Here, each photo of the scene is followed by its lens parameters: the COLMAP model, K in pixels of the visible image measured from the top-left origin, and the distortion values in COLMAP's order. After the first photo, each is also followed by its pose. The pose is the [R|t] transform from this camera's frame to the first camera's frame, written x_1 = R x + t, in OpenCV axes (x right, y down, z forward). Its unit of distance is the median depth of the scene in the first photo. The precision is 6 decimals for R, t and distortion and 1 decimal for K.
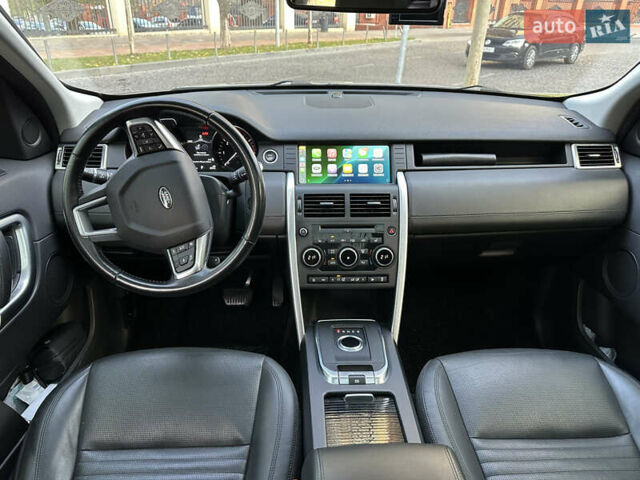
lens RADIAL K [[437.4, 0, 320.0], [0, 437.4, 240.0], [0, 0, 1]] dist [0.083559, -0.114010]
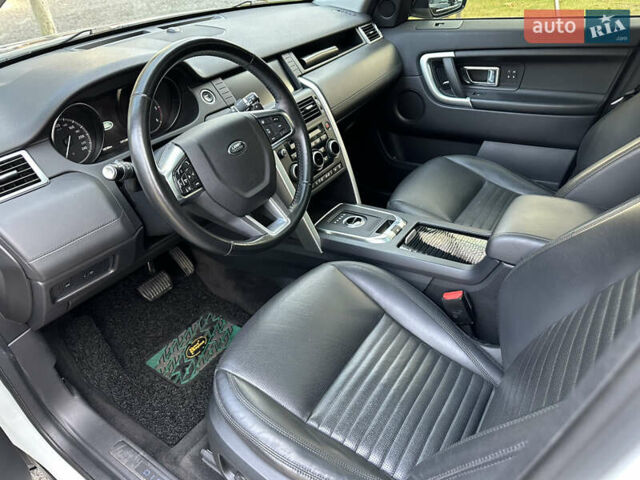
lens RADIAL K [[437.4, 0, 320.0], [0, 437.4, 240.0], [0, 0, 1]] dist [0.083559, -0.114010]
pose [[0.590079, -0.495718, 0.637237, -0.746053], [0.426827, 0.861522, 0.274952, -0.088021], [-0.685292, 0.109747, 0.719951, 0.200002]]
